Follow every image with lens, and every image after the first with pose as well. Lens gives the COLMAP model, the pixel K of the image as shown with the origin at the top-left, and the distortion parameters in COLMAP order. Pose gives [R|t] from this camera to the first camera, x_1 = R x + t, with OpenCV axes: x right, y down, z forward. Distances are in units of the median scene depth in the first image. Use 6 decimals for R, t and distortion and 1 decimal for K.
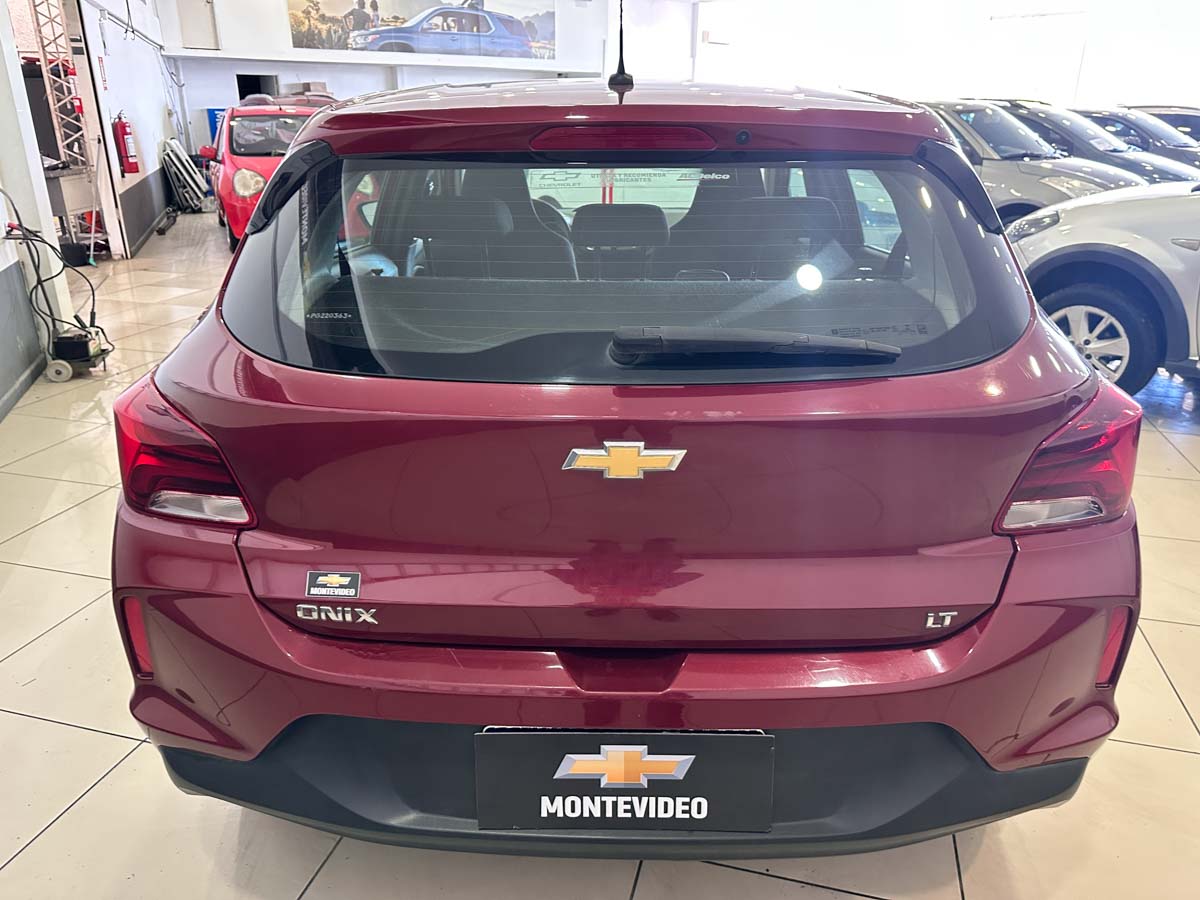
lens RADIAL K [[849.9, 0, 600.0], [0, 849.9, 450.0], [0, 0, 1]] dist [0.103086, -0.131082]
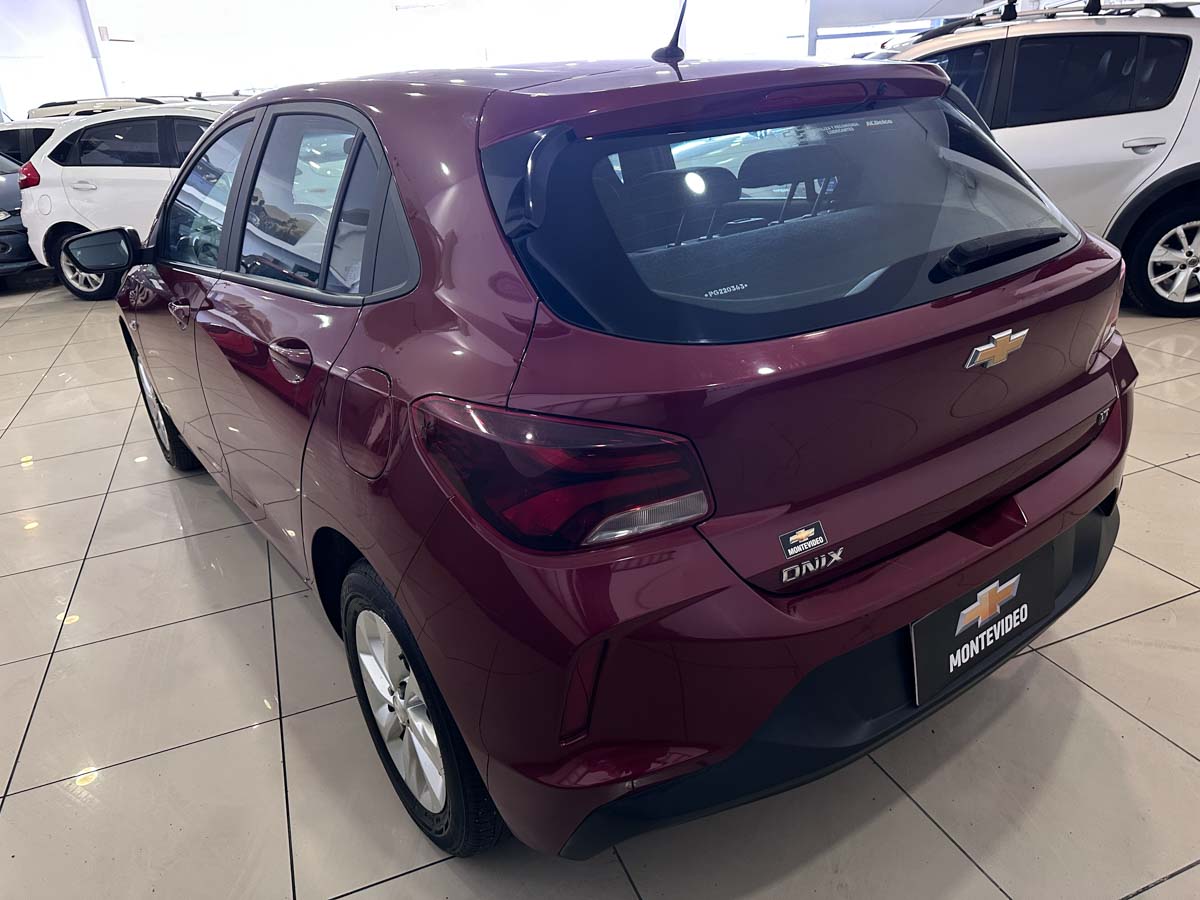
lens RADIAL K [[849.9, 0, 600.0], [0, 849.9, 450.0], [0, 0, 1]] dist [0.103086, -0.131082]
pose [[0.798468, -0.283796, 0.530950, -1.026637], [0.279405, 0.955876, 0.090739, -0.110126], [-0.533274, 0.075898, 0.842531, 0.249168]]
